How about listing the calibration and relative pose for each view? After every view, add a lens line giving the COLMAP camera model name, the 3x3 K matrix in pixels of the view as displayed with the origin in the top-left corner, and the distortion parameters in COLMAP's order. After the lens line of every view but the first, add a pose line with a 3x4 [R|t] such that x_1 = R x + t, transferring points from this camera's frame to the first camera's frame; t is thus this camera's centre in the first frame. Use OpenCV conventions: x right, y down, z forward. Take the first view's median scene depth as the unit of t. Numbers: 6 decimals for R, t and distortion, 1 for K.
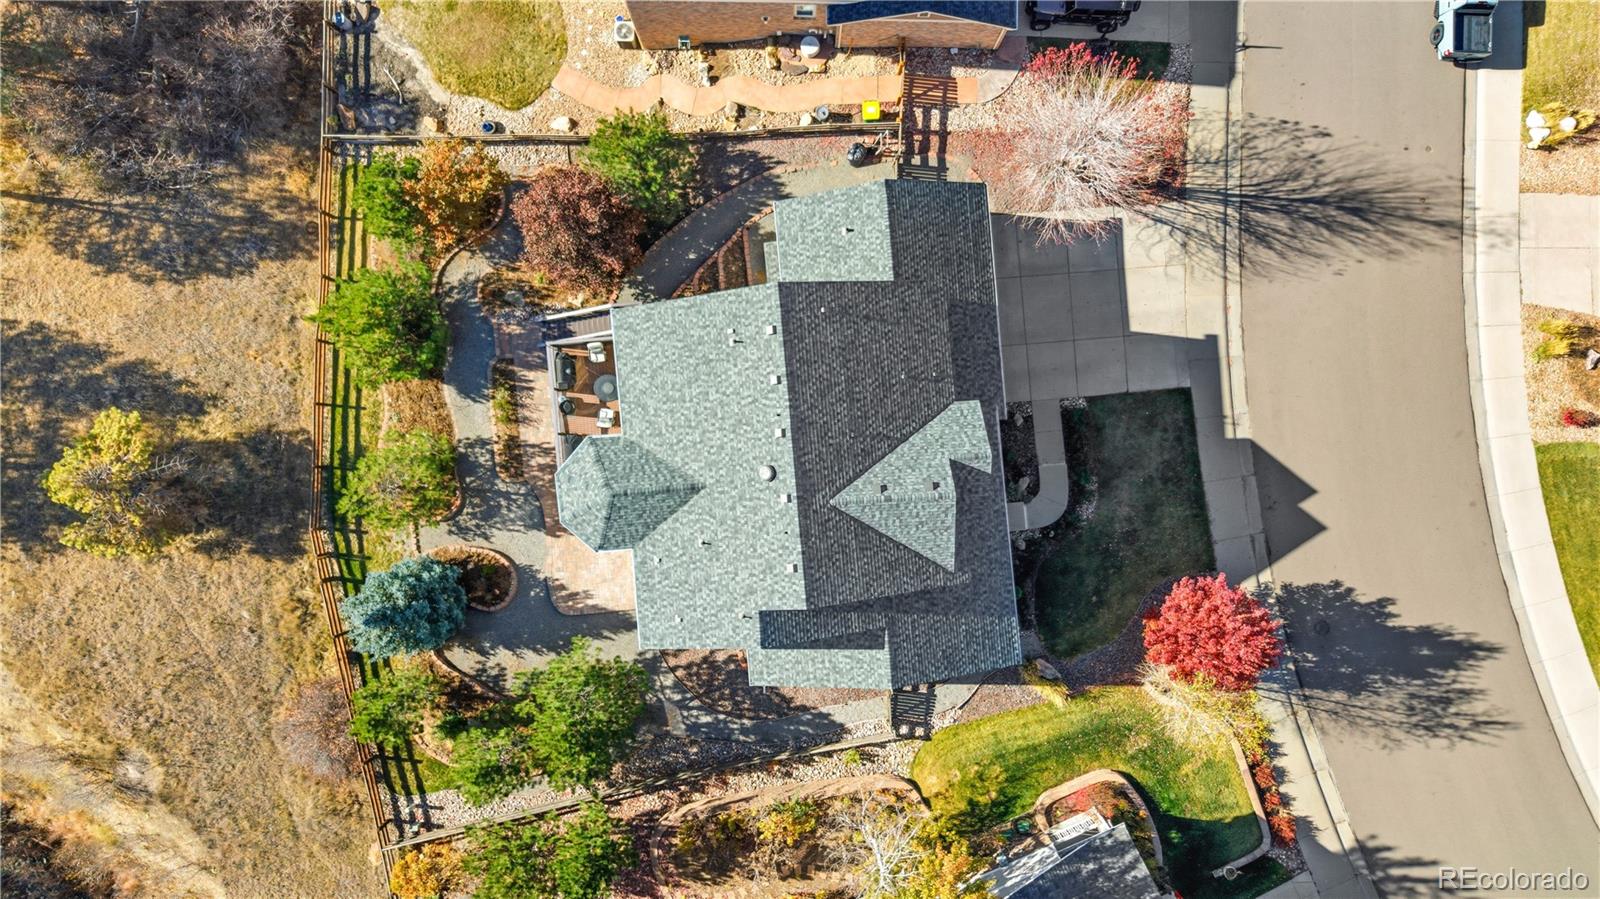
lens RADIAL K [[1063.2, 0, 793.9], [0, 1063.2, 444.6], [0, 0, 1]] dist [0.125493, -0.325519]
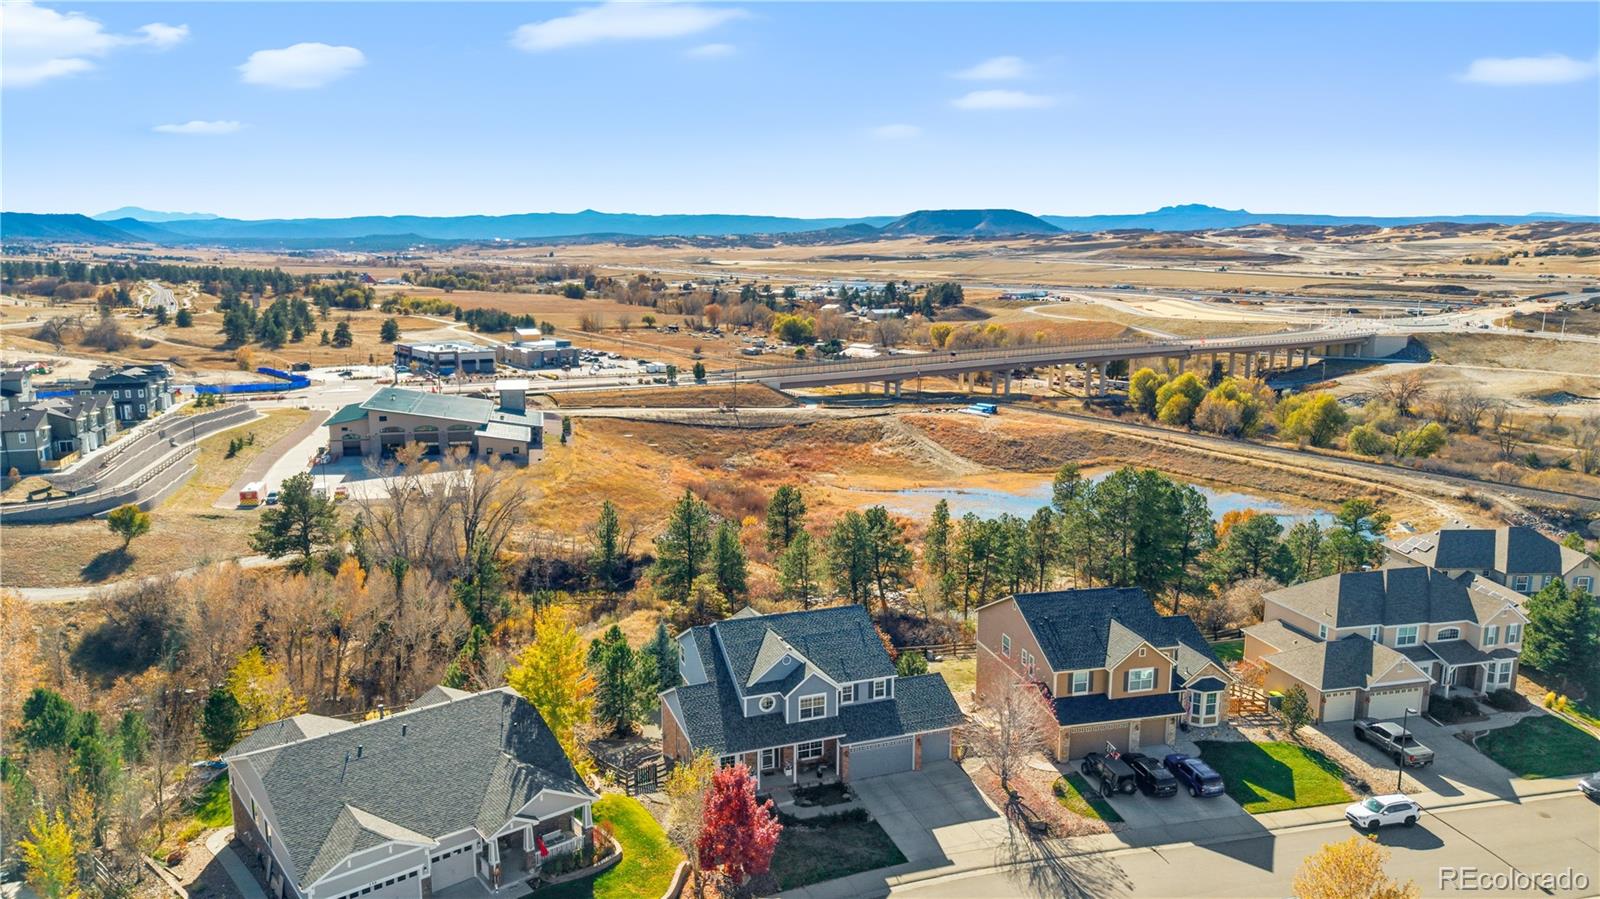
lens RADIAL K [[1063.2, 0, 793.9], [0, 1063.2, 444.6], [0, 0, 1]] dist [0.125493, -0.325519]
pose [[0.262638, 0.151100, -0.952990, 1.542299], [-0.964832, 0.052309, -0.257608, 0.408483], [0.010925, 0.987134, 0.159524, 0.264099]]
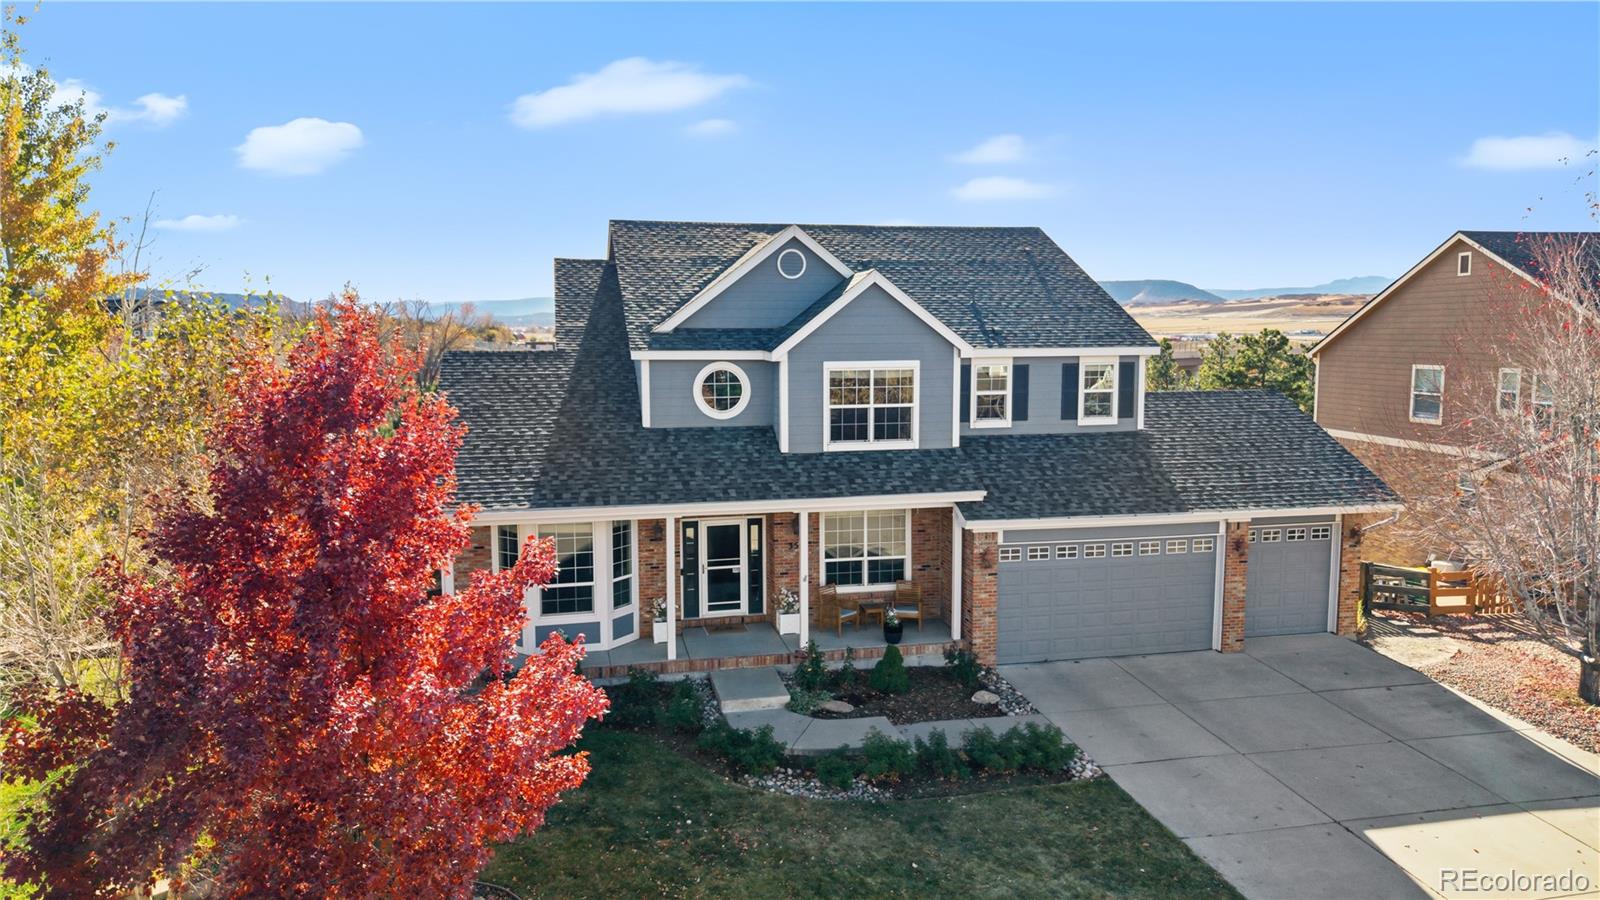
lens RADIAL K [[1063.2, 0, 793.9], [0, 1063.2, 445.1], [0, 0, 1]] dist [0.125493, -0.325519]
pose [[0.127362, 0.085720, -0.988145, 0.594532], [-0.991762, 0.024711, -0.125684, 0.099090], [0.013644, 0.996013, 0.088161, 0.854343]]
